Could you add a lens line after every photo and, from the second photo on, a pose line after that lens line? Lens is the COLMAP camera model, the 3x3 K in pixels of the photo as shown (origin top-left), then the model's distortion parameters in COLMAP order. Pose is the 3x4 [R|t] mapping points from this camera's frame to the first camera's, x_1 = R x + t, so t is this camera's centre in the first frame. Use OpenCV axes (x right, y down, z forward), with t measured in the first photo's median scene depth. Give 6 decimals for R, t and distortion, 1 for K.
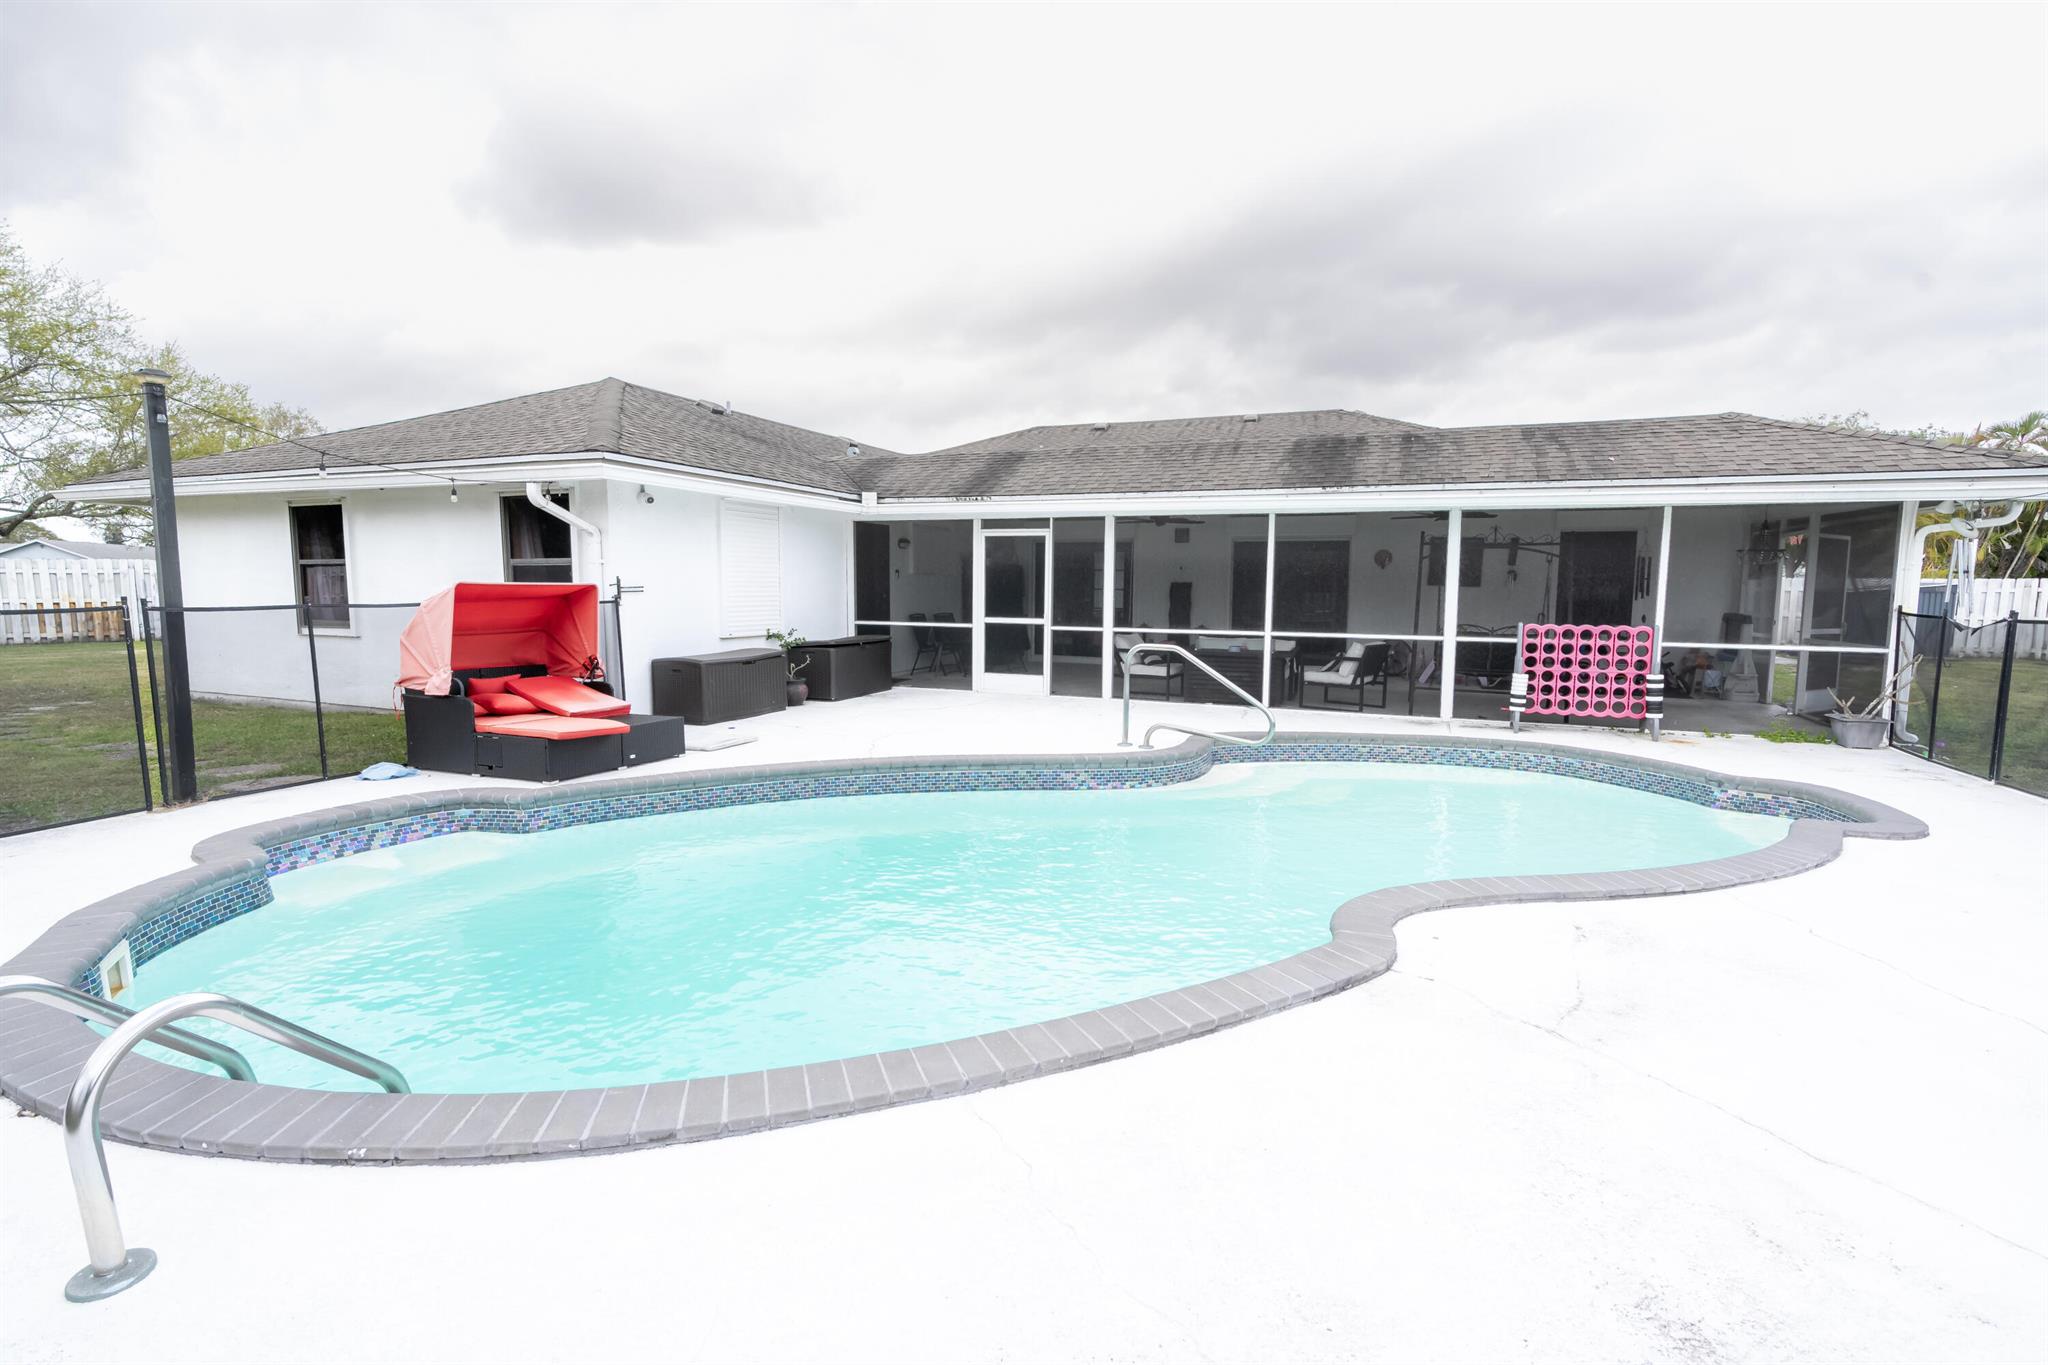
lens RADIAL K [[935.7, 0, 1024.0], [0, 935.7, 682.5], [0, 0, 1]] dist [-0.010915, -0.000028]
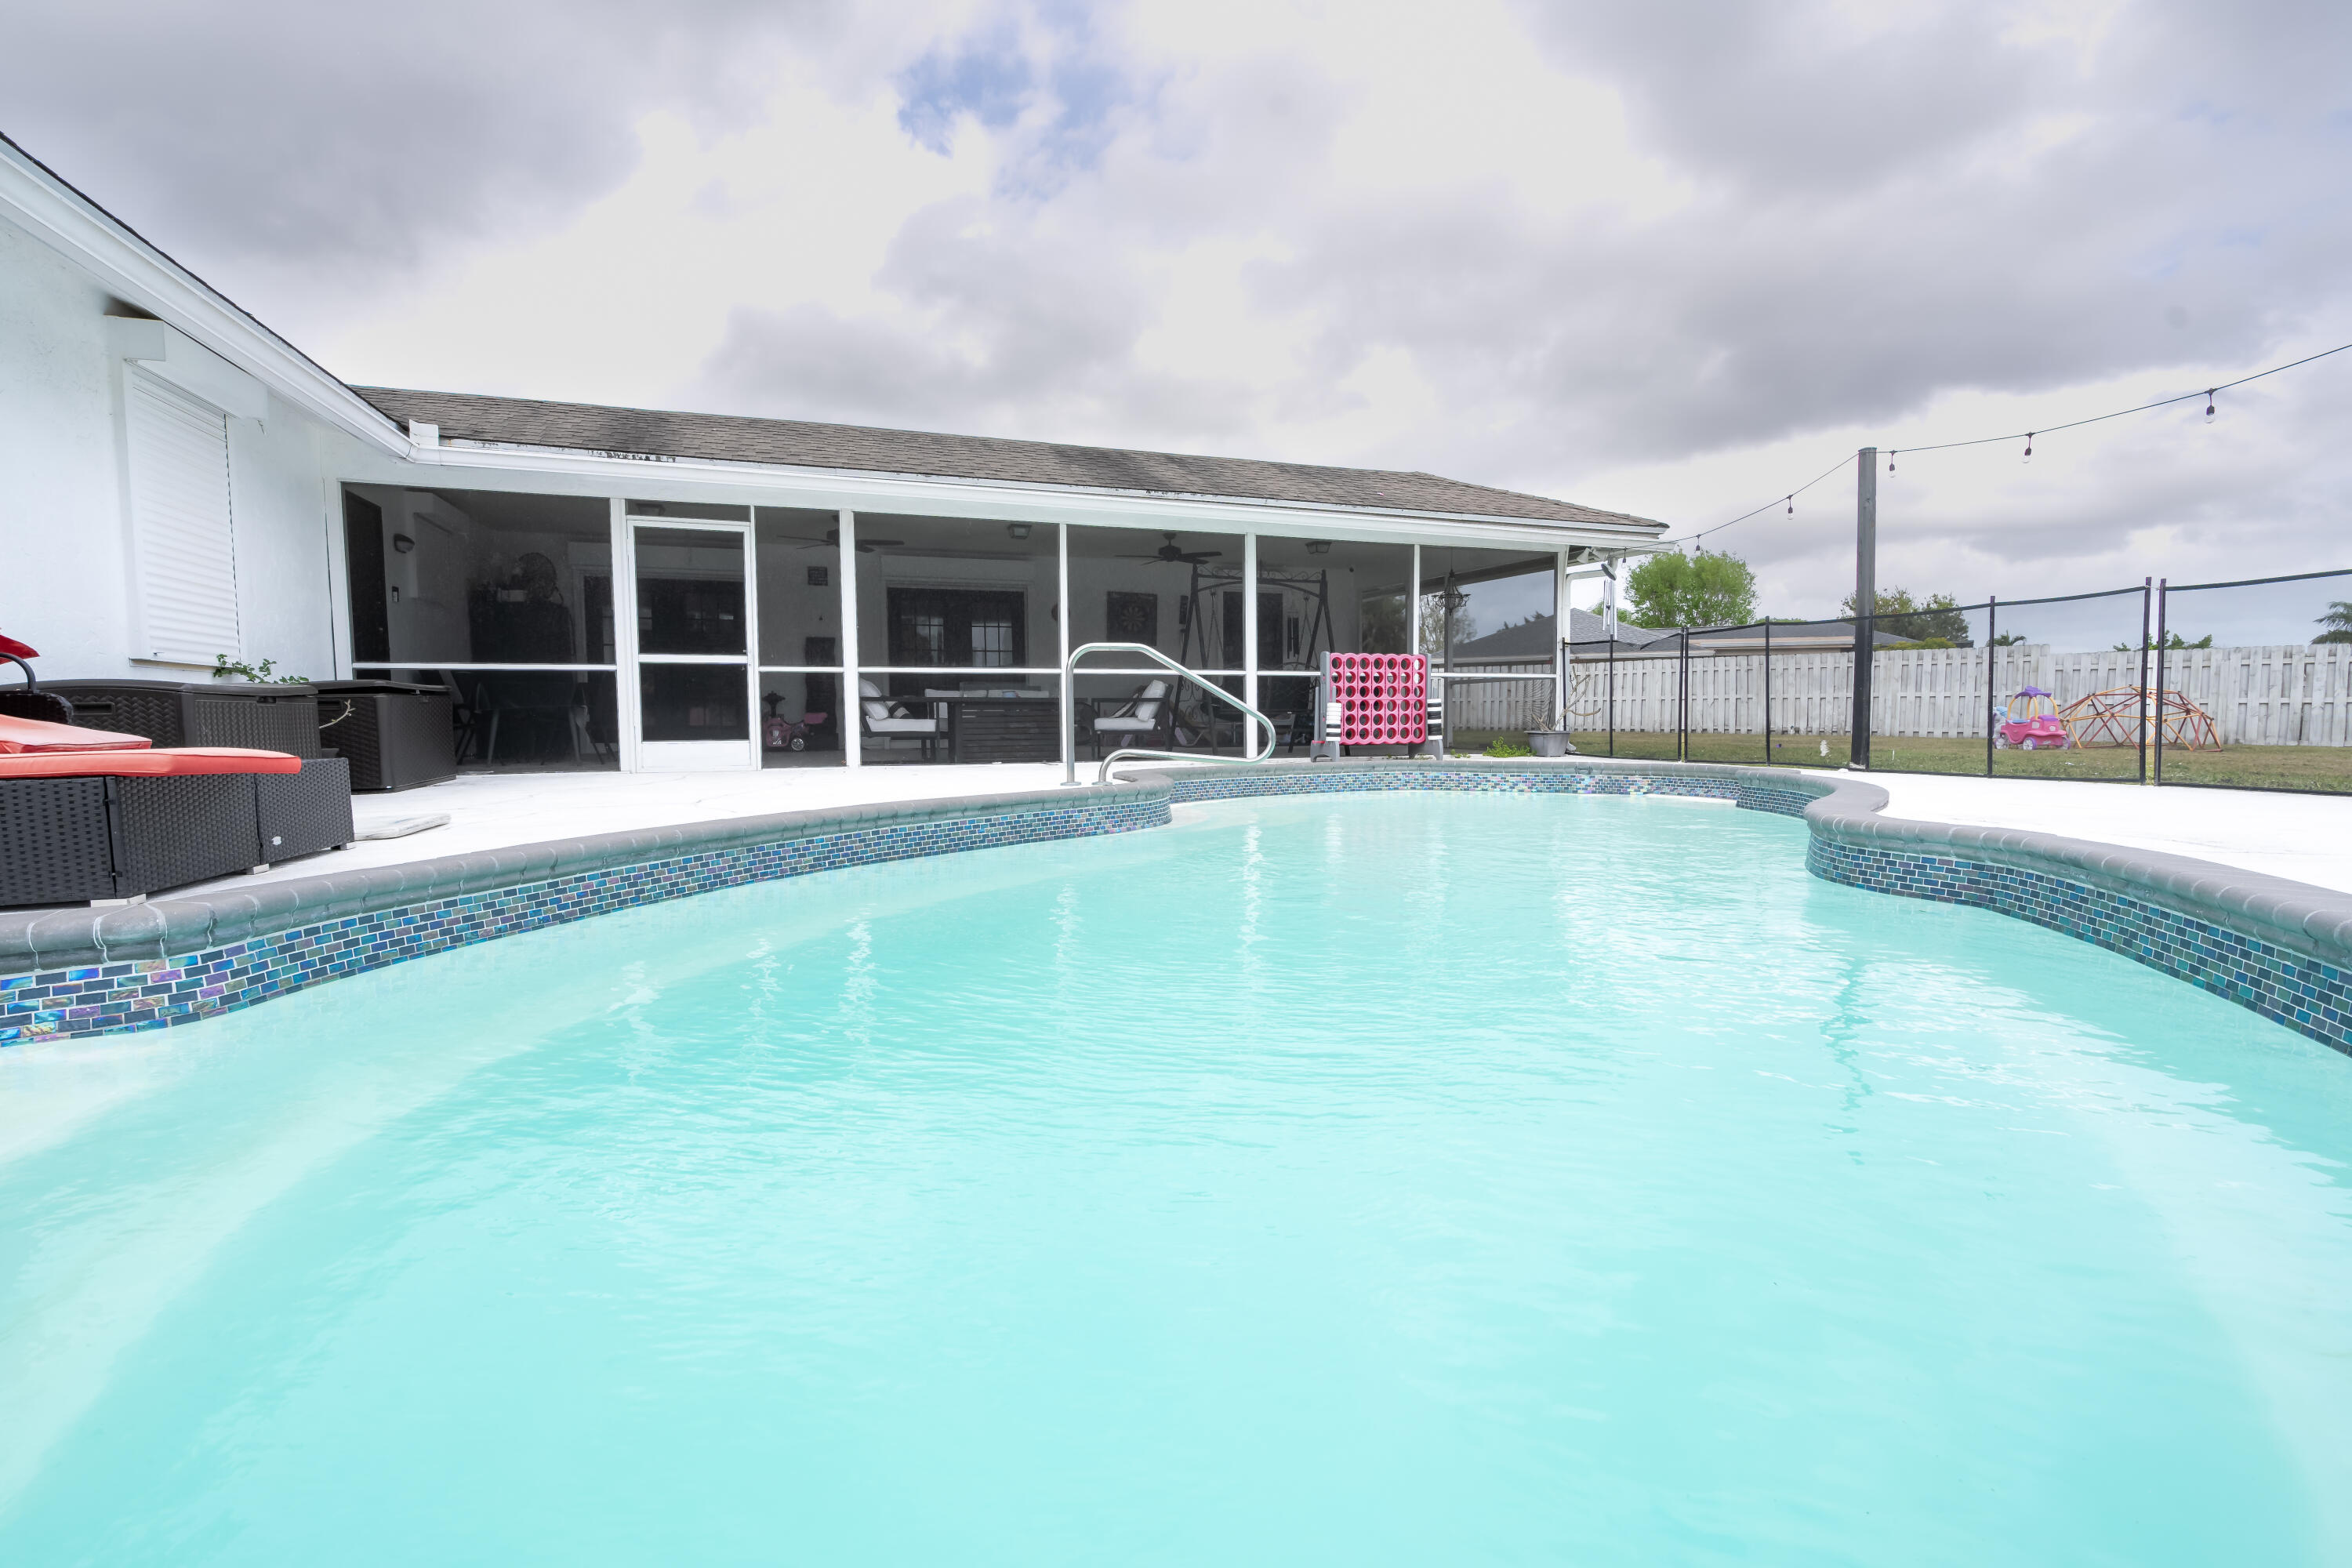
lens RADIAL K [[1053.6, 0, 1176.0], [0, 1053.6, 784.0], [0, 0, 1]] dist [-0.000796, 0.000620]
pose [[0.740616, -0.056427, 0.669555, -0.288894], [0.081394, 0.996664, -0.006039, 0.059318], [-0.666980, 0.058971, 0.742738, 0.257329]]
